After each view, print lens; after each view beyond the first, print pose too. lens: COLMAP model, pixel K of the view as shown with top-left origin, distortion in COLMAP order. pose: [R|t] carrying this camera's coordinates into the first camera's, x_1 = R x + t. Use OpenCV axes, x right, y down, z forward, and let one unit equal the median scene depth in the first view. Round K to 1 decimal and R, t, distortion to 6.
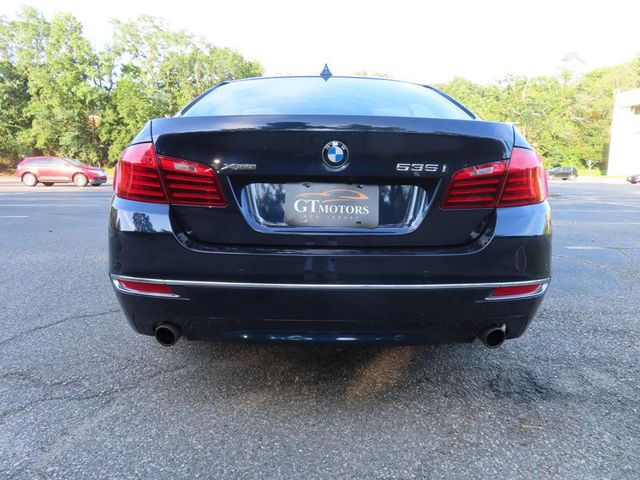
lens RADIAL K [[457.1, 0, 312.8], [0, 457.1, 243.7], [0, 0, 1]] dist [-0.015285, 0.012244]
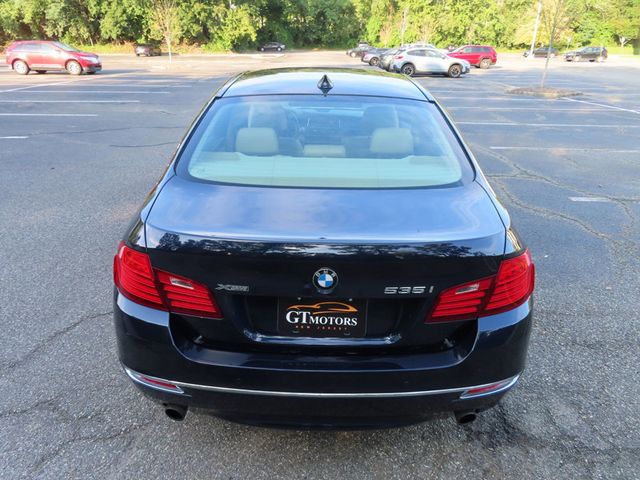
lens RADIAL K [[457.1, 0, 312.8], [0, 457.1, 243.7], [0, 0, 1]] dist [-0.015285, 0.012244]
pose [[0.999860, 0.009432, -0.013818, 0.026939], [-0.005598, 0.966943, 0.254931, -0.418626], [0.015766, -0.254818, 0.966860, 0.017386]]
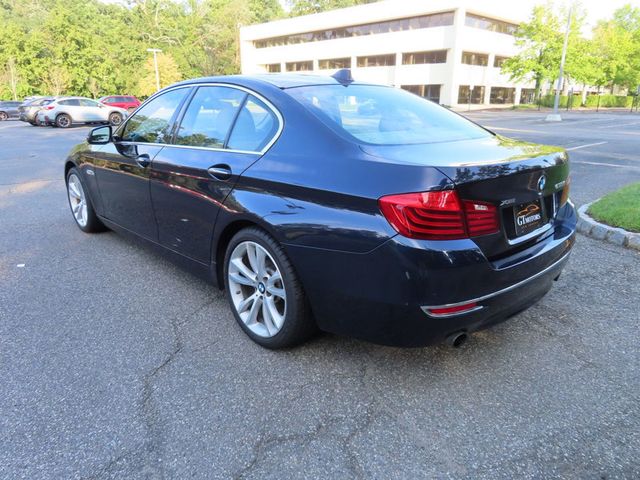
lens RADIAL K [[457.1, 0, 312.8], [0, 457.1, 243.7], [0, 0, 1]] dist [-0.015285, 0.012244]
pose [[0.736923, -0.215442, 0.640725, -1.163461], [0.115574, 0.974051, 0.194596, -0.297821], [-0.666023, -0.069351, 0.742700, 0.294222]]
